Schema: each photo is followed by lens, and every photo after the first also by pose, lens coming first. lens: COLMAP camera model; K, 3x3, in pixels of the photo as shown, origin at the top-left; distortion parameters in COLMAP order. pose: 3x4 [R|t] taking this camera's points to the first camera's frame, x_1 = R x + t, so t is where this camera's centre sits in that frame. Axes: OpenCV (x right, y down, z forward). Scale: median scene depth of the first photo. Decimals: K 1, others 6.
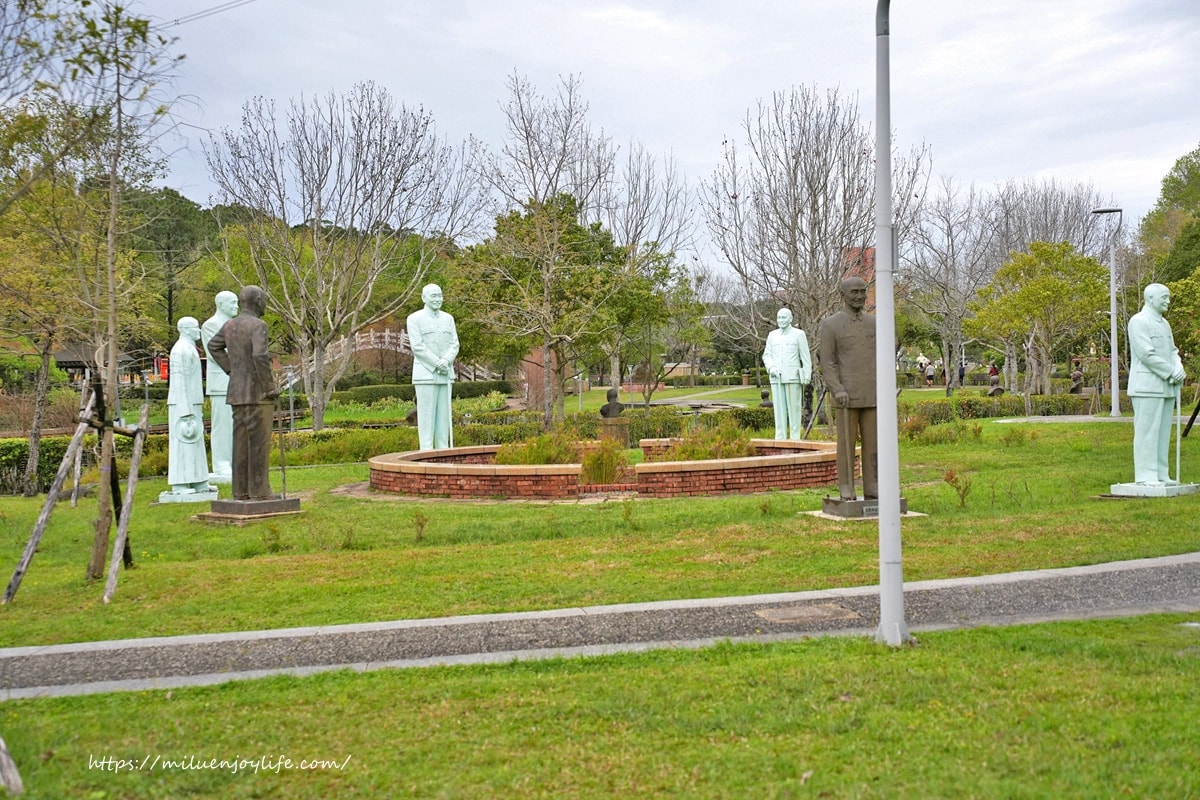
lens RADIAL K [[1818.1, 0, 597.3], [0, 1818.1, 393.3], [0, 0, 1]] dist [0.286440, 0.000000]
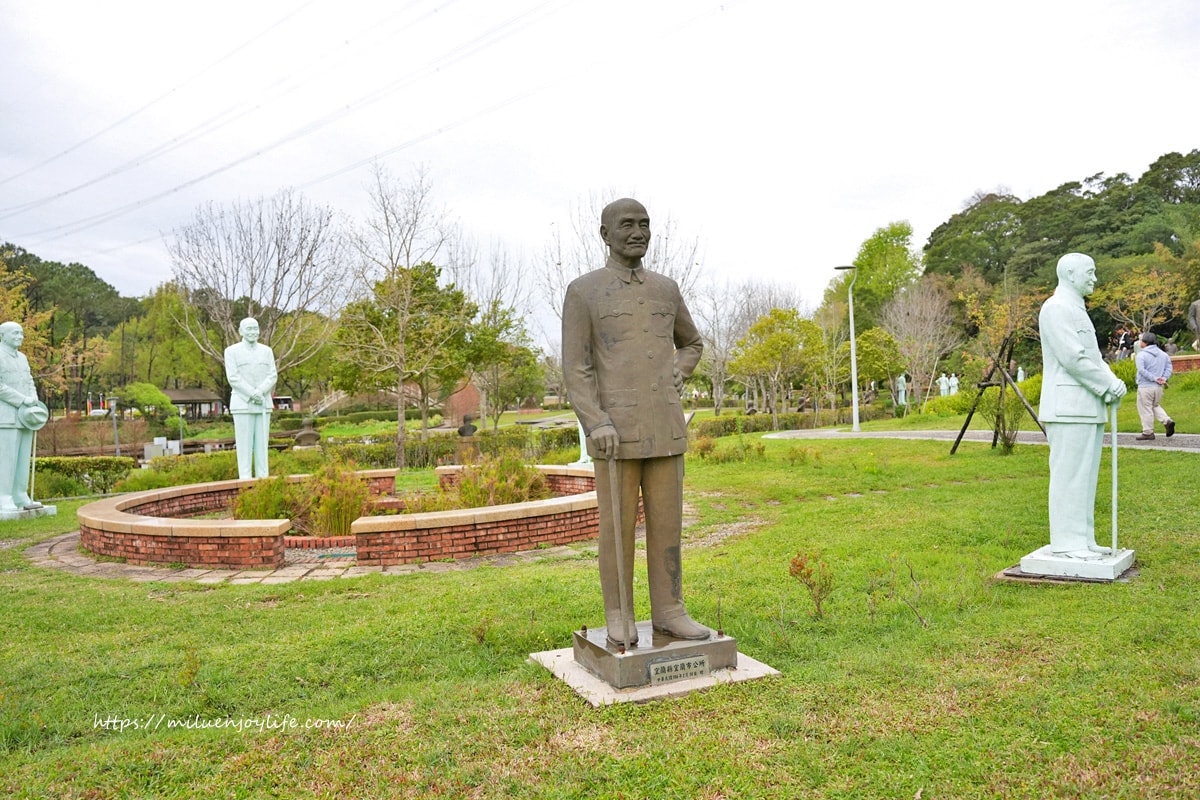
lens RADIAL K [[965.1, 0, 600.4], [0, 965.1, 388.6], [0, 0, 1]] dist [-0.078646, 0.000954]
pose [[0.996715, -0.011982, 0.080103, 0.087781], [0.014053, 0.999580, -0.025342, -0.003480], [-0.079766, 0.026384, 0.996464, 0.581882]]
